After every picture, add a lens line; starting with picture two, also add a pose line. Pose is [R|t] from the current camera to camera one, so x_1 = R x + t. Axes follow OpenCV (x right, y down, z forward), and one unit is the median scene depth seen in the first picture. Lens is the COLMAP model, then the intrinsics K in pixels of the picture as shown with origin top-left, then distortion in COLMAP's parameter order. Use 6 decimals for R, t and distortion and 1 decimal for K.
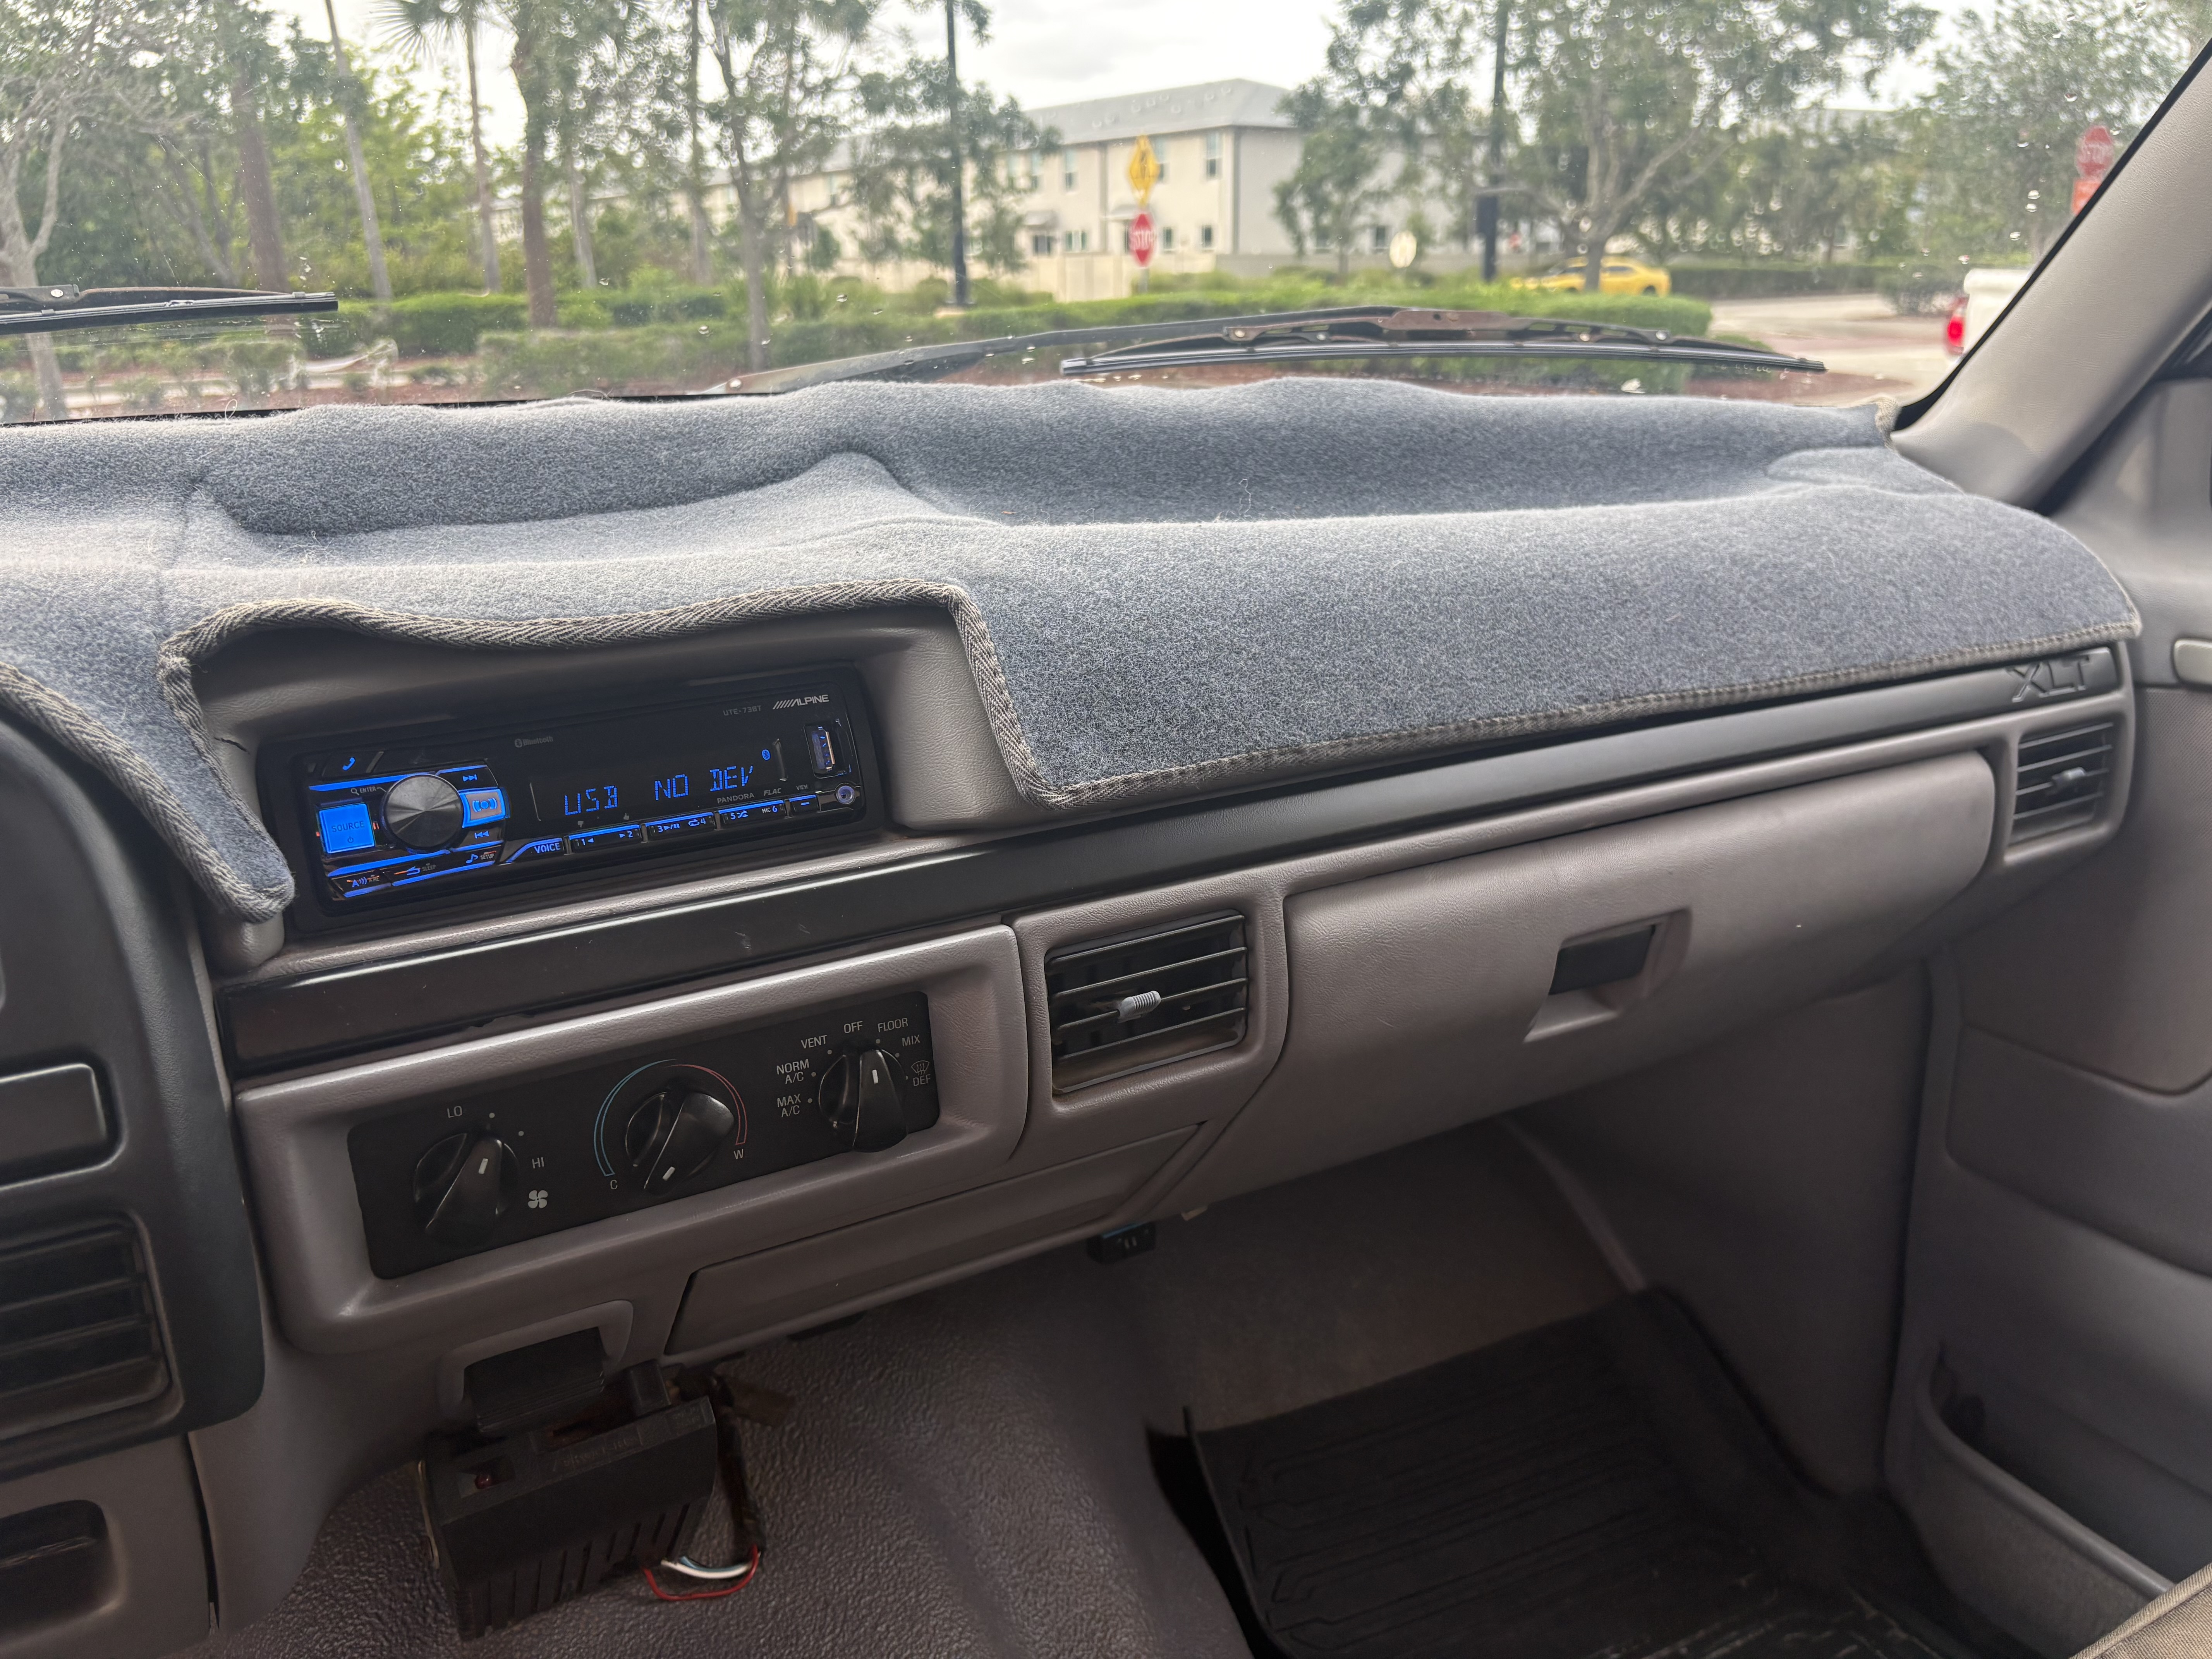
lens RADIAL K [[1632.5, 0, 1102.5], [0, 1632.5, 790.7], [0, 0, 1]] dist [0.061910, -0.082890]
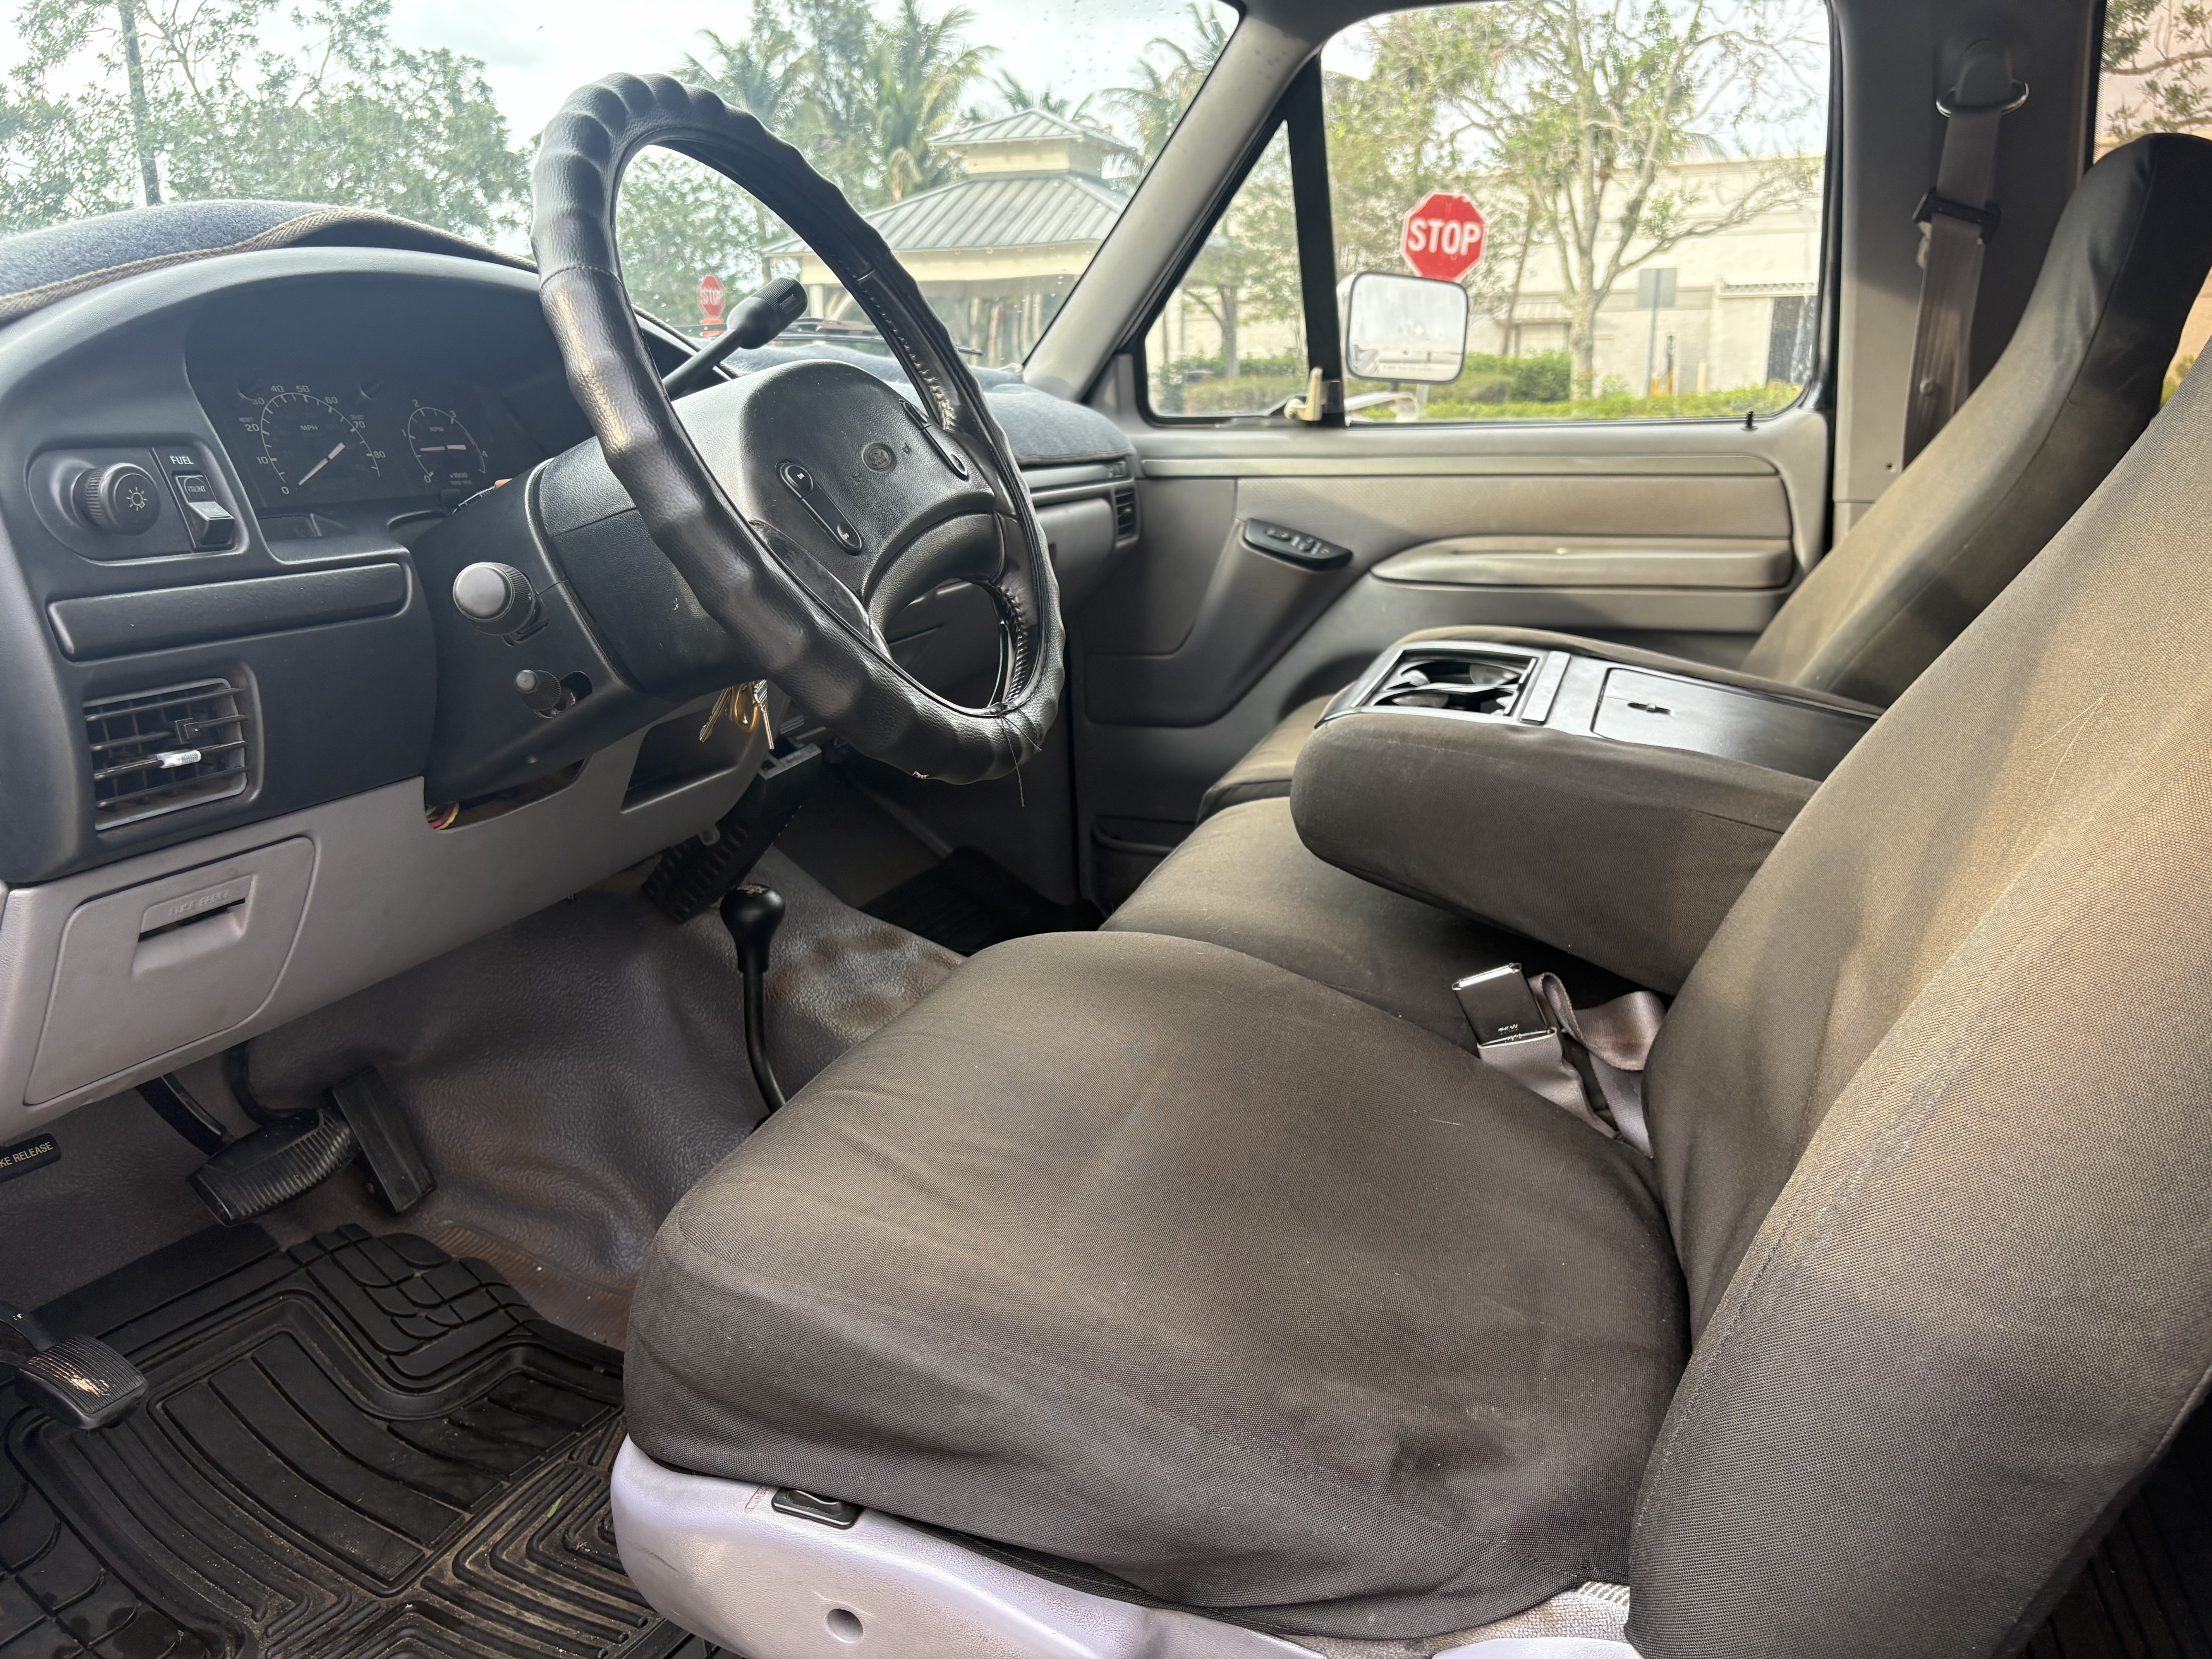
lens RADIAL K [[1664.3, 0, 1106.0], [0, 1664.3, 829.5], [0, 0, 1]] dist [0.001921, -0.044740]
pose [[0.723107, -0.169506, 0.669615, -0.140683], [0.206184, 0.978195, 0.024965, 0.046541], [-0.659246, 0.120011, 0.742289, -0.090209]]
